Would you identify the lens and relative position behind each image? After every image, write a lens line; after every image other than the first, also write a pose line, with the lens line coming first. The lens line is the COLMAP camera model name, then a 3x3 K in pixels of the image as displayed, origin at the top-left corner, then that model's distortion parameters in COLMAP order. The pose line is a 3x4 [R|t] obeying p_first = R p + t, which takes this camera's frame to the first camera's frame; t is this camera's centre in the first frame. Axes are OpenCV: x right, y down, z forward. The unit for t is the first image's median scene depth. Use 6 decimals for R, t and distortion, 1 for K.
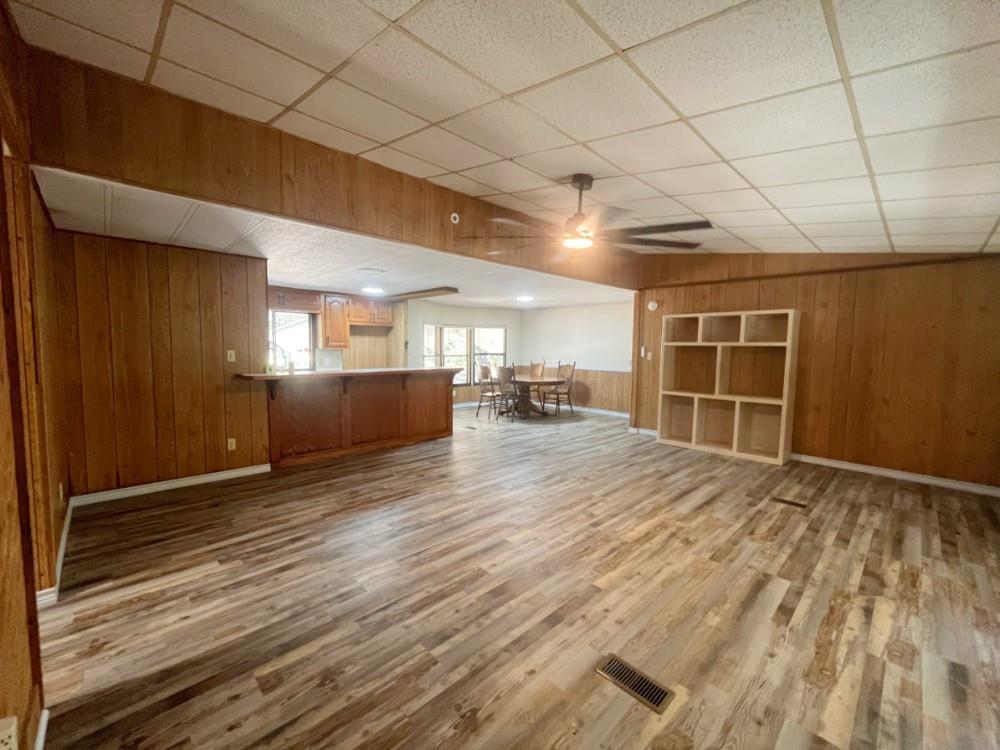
lens RADIAL K [[405.5, 0, 500.0], [0, 405.5, 375.0], [0, 0, 1]] dist [-0.001665, -0.000283]
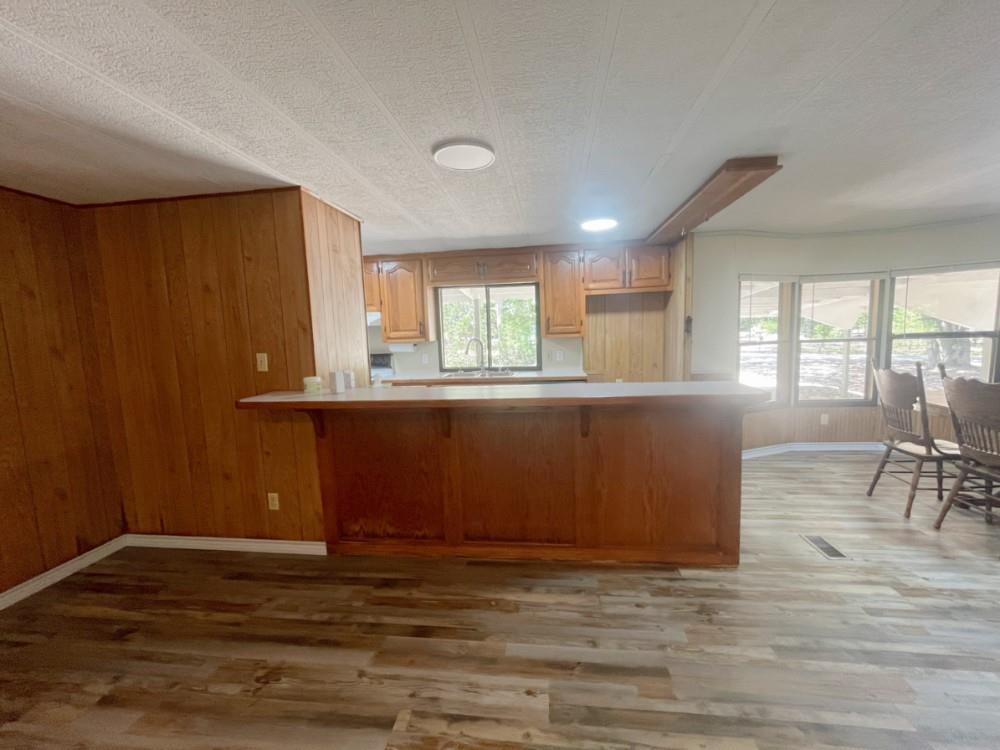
lens RADIAL K [[405.5, 0, 500.0], [0, 405.5, 375.0], [0, 0, 1]] dist [-0.001665, -0.000283]
pose [[0.623414, 0.049830, -0.780303, 0.041699], [-0.011460, 0.998442, 0.054605, -0.064859], [0.781808, -0.025099, 0.623014, 0.886590]]
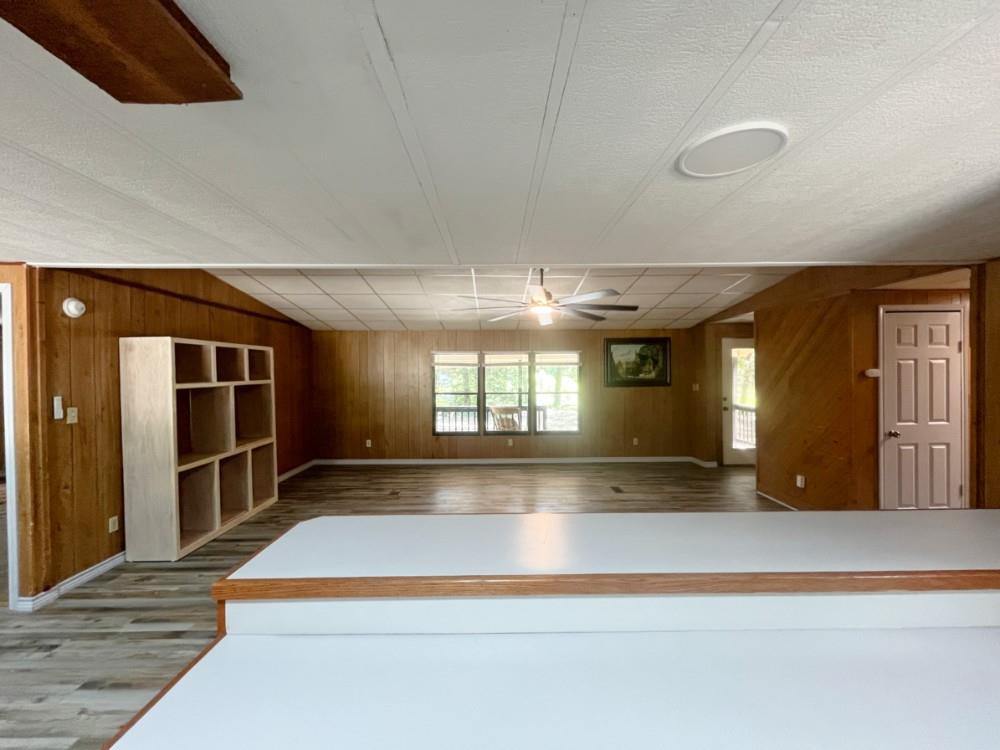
lens RADIAL K [[405.5, 0, 500.0], [0, 405.5, 375.0], [0, 0, 1]] dist [-0.001665, -0.000283]
pose [[-0.726964, -0.014577, 0.686520, -0.459609], [0.046513, 0.996433, 0.070411, -0.155733], [-0.685098, 0.083118, -0.723693, 1.519252]]
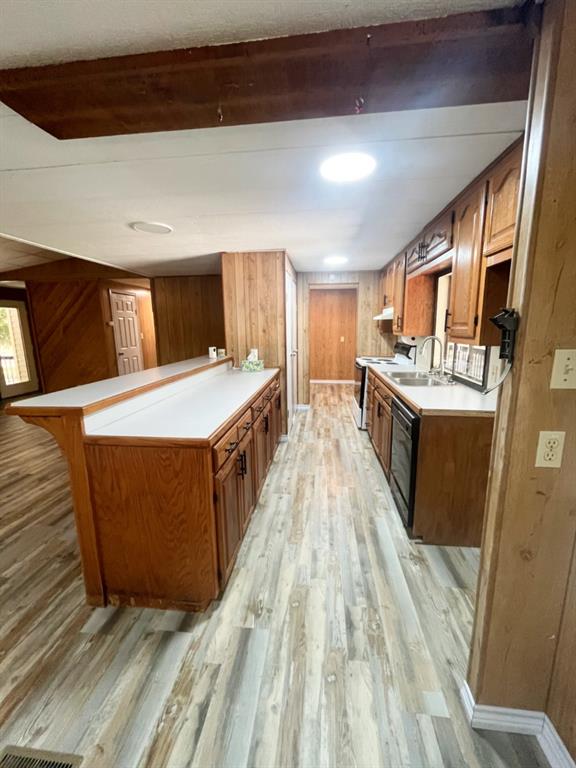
lens RADIAL K [[311.5, 0, 288.0], [0, 311.5, 384.0], [0, 0, 1]] dist [-0.001665, -0.000283]
pose [[-0.769698, 0.114019, -0.628144, -0.152016], [-0.041552, 0.972888, 0.227512, -0.143311], [0.637054, 0.201216, -0.744093, 1.864242]]
